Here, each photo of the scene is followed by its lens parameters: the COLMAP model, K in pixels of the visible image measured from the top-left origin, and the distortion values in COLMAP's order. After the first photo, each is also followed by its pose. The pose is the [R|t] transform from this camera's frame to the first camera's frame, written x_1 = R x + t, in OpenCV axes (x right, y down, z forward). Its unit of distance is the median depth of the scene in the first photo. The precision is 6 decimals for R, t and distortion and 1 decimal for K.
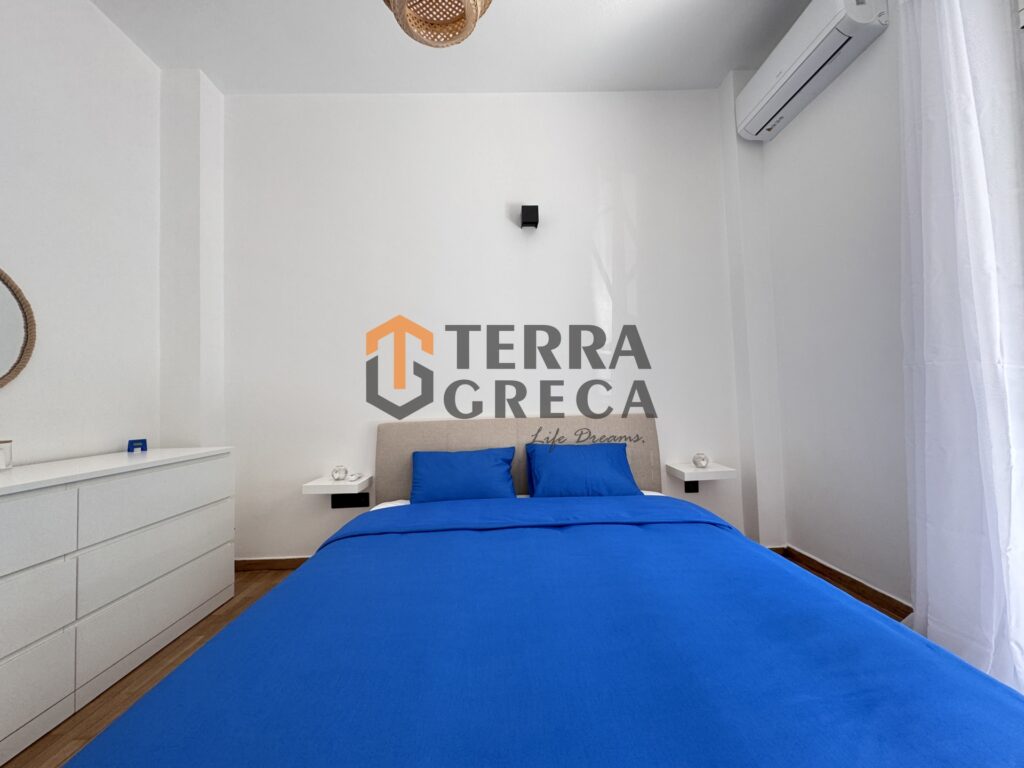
lens RADIAL K [[409.5, 0, 512.8], [0, 409.5, 383.0], [0, 0, 1]] dist [-0.000375, -0.000201]
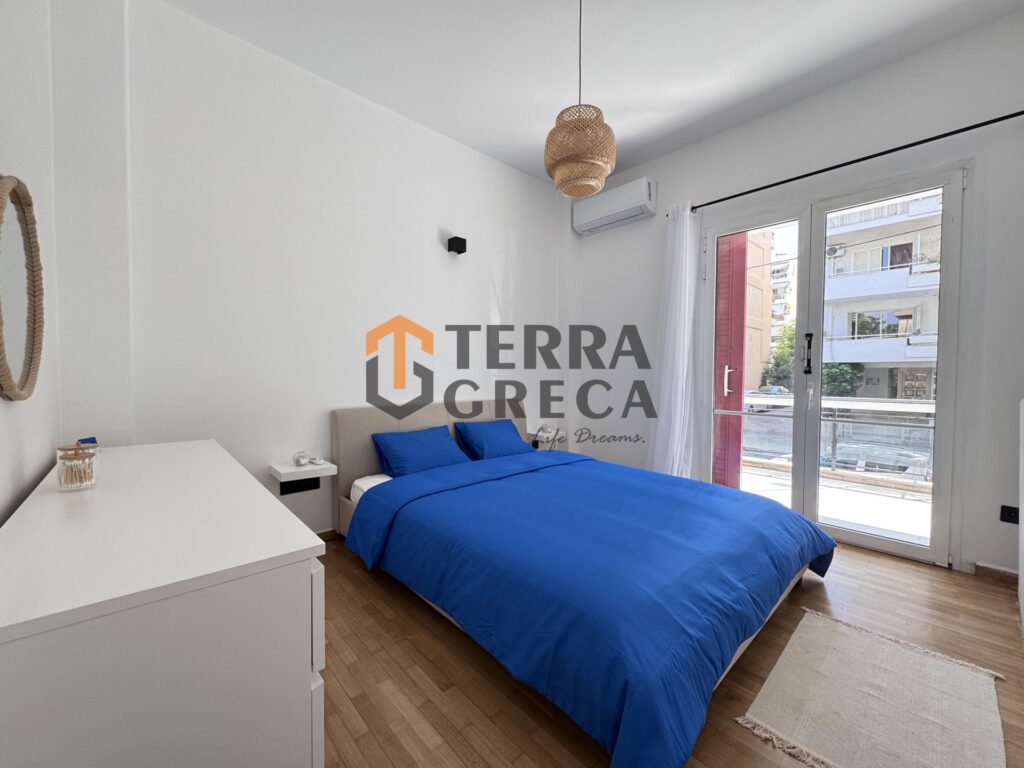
lens RADIAL K [[411.1, 0, 512.0], [0, 411.1, 384.0], [0, 0, 1]] dist [-0.012521, -0.000204]
pose [[0.751343, 0.017137, 0.659689, -0.751371], [-0.053799, 0.997926, 0.035349, -0.033397], [-0.657715, -0.062050, 0.750707, -0.105350]]
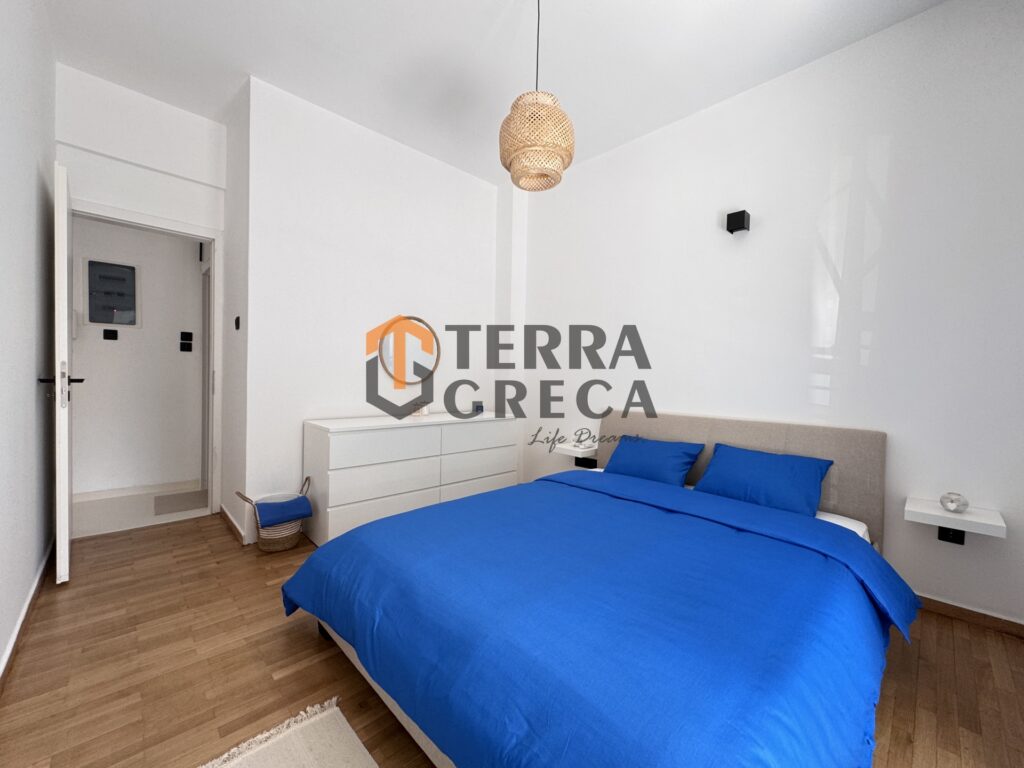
lens RADIAL K [[409.5, 0, 512.8], [0, 409.5, 383.0], [0, 0, 1]] dist [-0.000375, -0.000201]
pose [[0.674139, 0.055784, -0.736495, 0.491923], [-0.012527, 0.997864, 0.064114, -0.076857], [0.738499, -0.033996, 0.673397, -0.119298]]
